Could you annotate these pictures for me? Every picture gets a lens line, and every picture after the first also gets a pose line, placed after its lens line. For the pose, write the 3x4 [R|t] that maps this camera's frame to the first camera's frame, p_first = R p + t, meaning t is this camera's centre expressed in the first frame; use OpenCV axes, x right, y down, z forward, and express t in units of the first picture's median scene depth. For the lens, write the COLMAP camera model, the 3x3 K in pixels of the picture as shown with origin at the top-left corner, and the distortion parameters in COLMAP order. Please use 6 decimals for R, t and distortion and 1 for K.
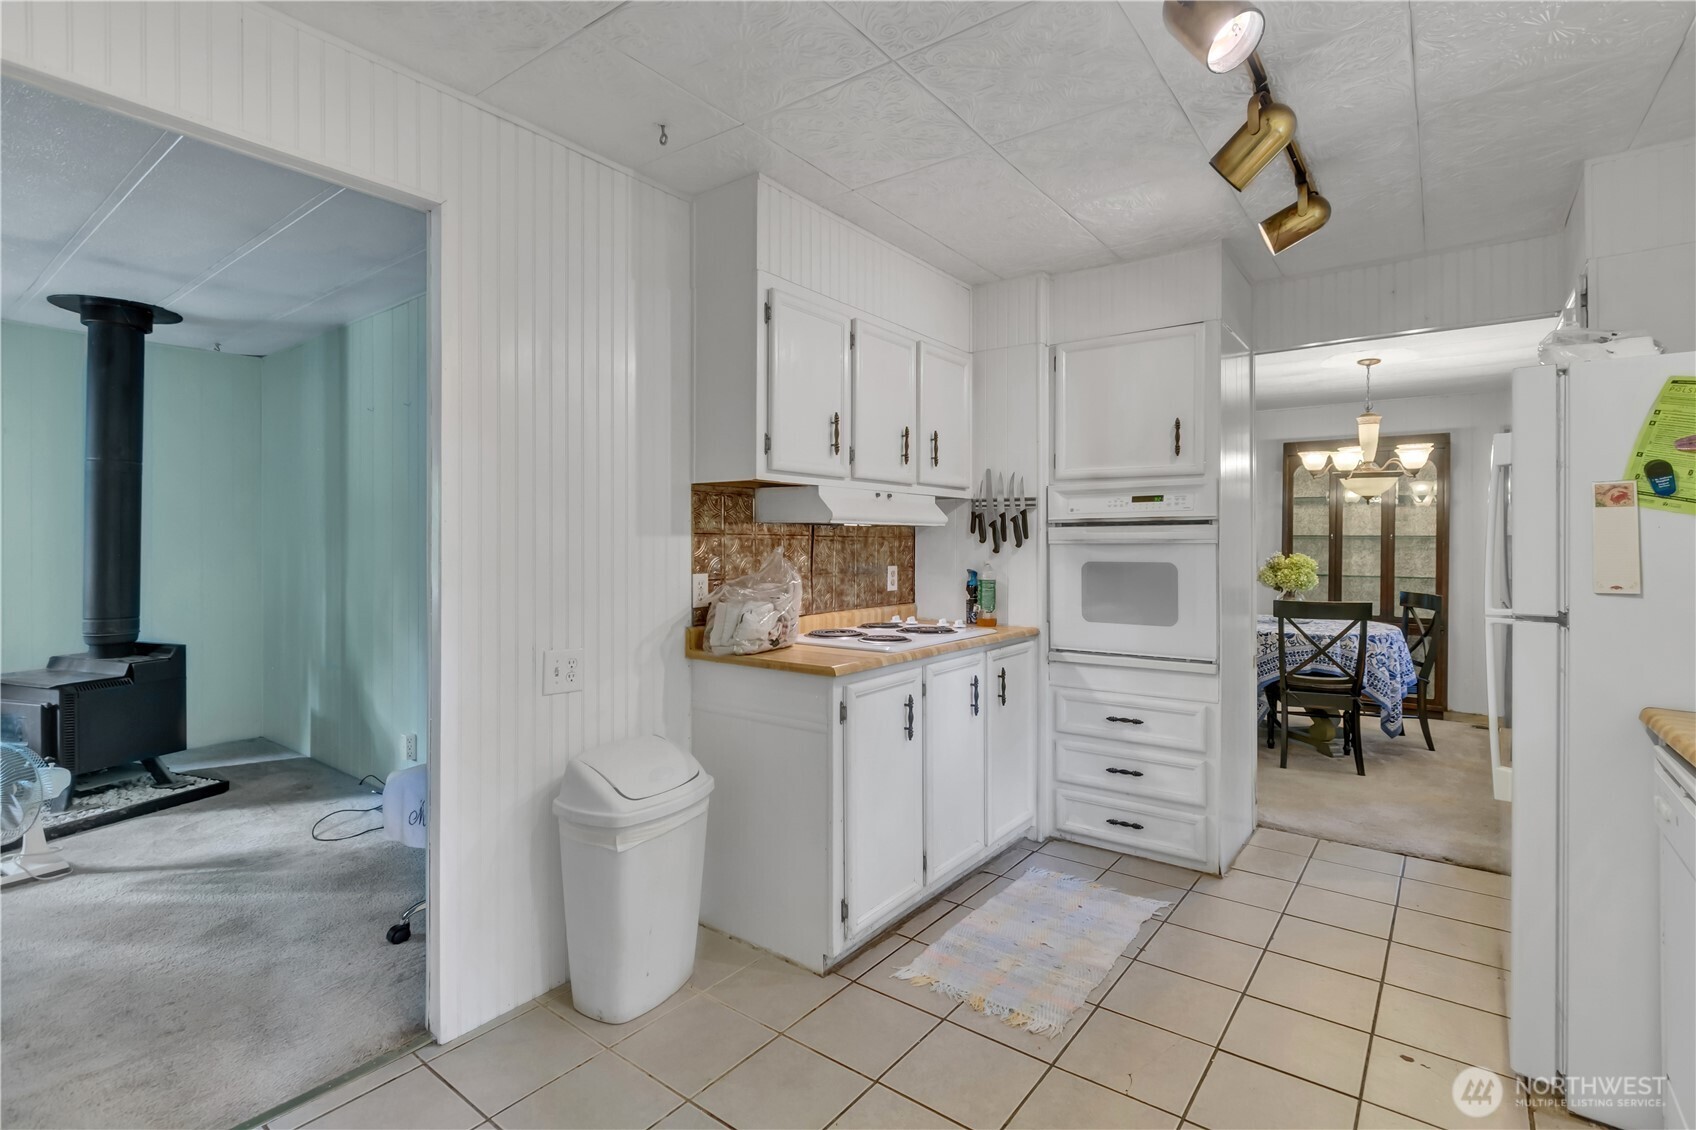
lens RADIAL K [[778.3, 0, 854.8], [0, 778.3, 526.4], [0, 0, 1]] dist [-0.000030, 0.000048]
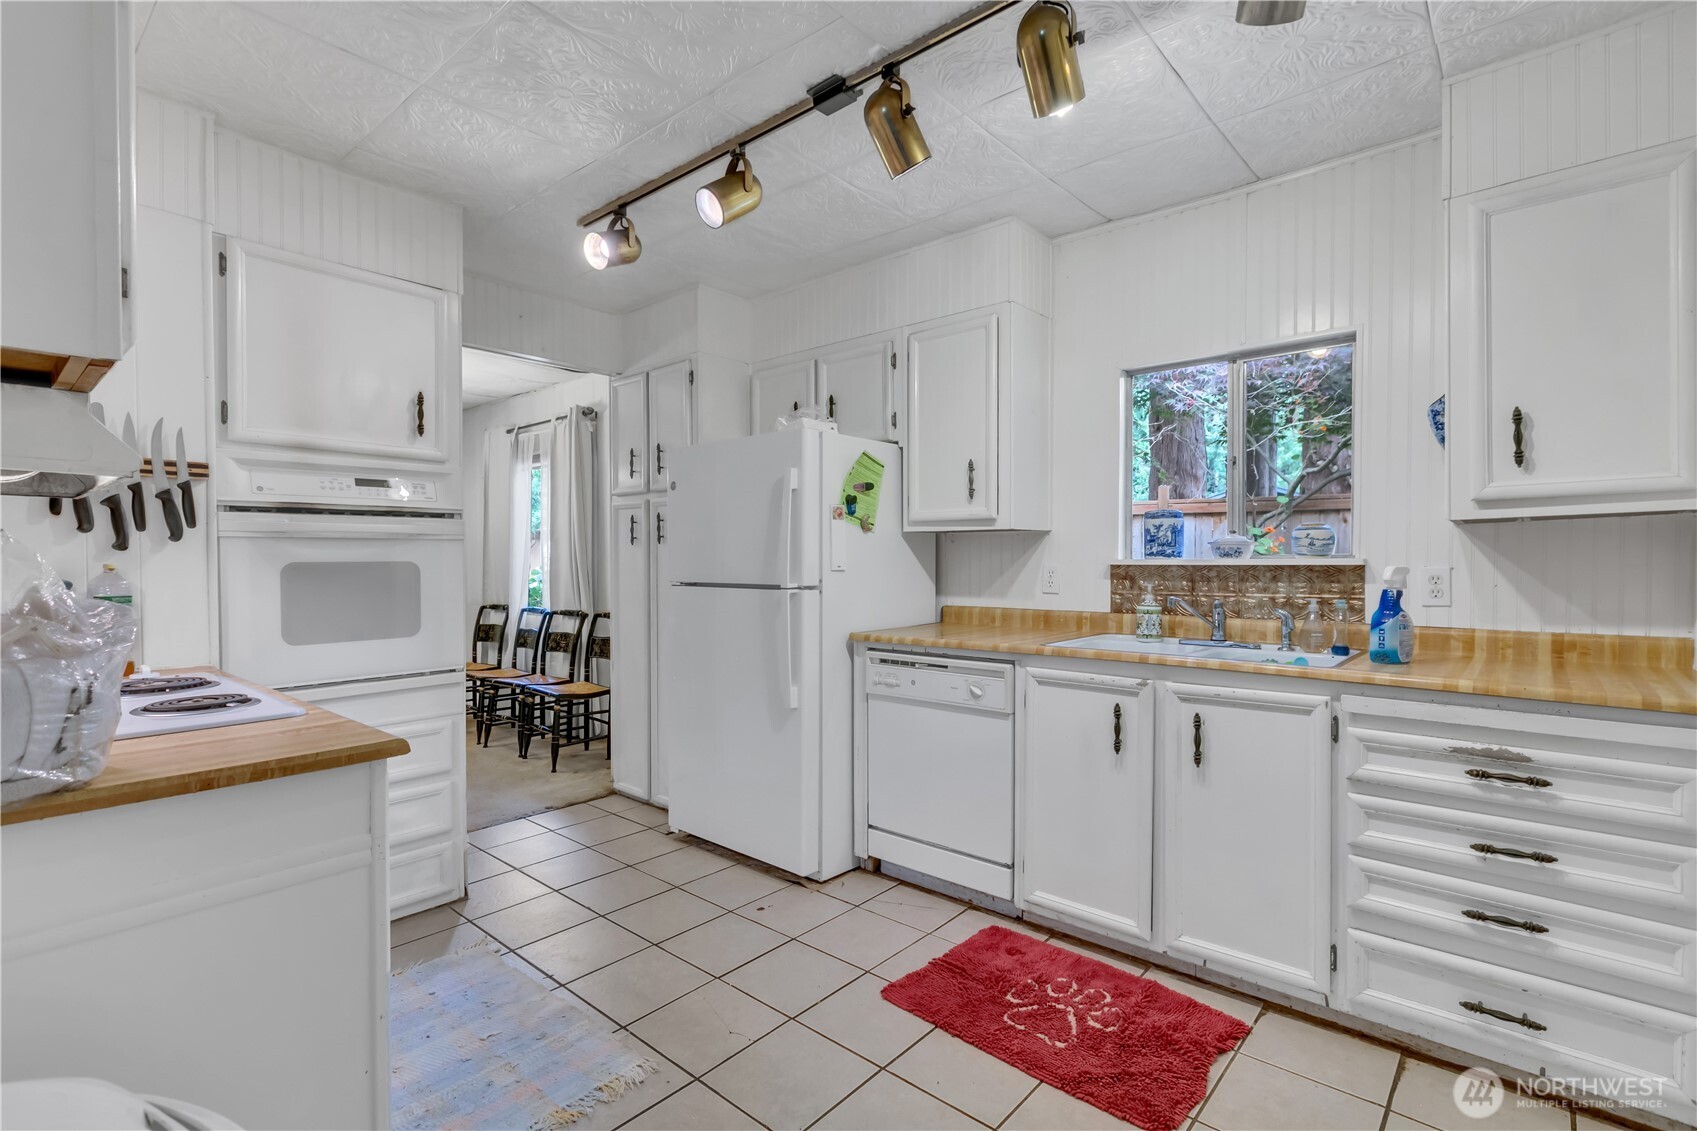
lens RADIAL K [[804.5, 0, 848.5], [0, 804.5, 565.5], [0, 0, 1]] dist [-0.000435, -0.000332]
pose [[0.063252, -0.012795, 0.997916, -0.429874], [-0.023083, 0.999632, 0.014280, 0.026938], [-0.997731, -0.023938, 0.062933, 0.463829]]
